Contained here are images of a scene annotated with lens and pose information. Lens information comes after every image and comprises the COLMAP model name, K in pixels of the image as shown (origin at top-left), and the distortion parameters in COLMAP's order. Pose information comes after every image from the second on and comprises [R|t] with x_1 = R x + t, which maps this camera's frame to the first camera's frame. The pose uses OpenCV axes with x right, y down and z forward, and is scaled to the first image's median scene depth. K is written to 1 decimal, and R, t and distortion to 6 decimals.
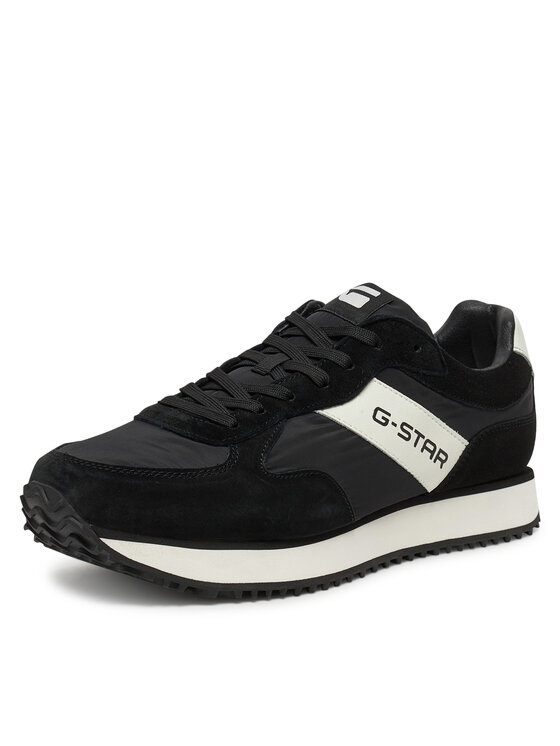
lens RADIAL K [[1398.1, 0, 280.0], [0, 1398.1, 373.0], [0, 0, 1]] dist [0.021037, 0.039663]
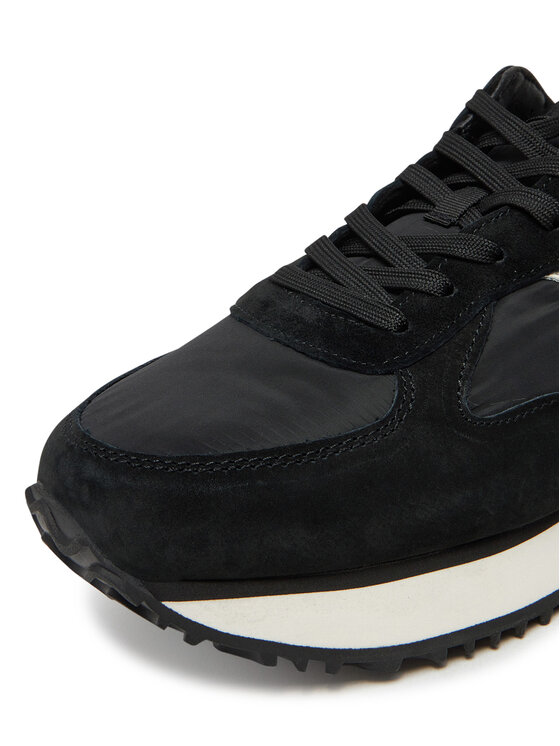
lens RADIAL K [[1161.1, 0, 280.0], [0, 1161.1, 373.0], [0, 0, 1]] dist [-0.018069, -0.003378]
pose [[0.985879, -0.082271, -0.145853, -0.014957], [0.109964, 0.974948, 0.193351, -0.037423], [0.126292, -0.206659, 0.970228, 0.549179]]
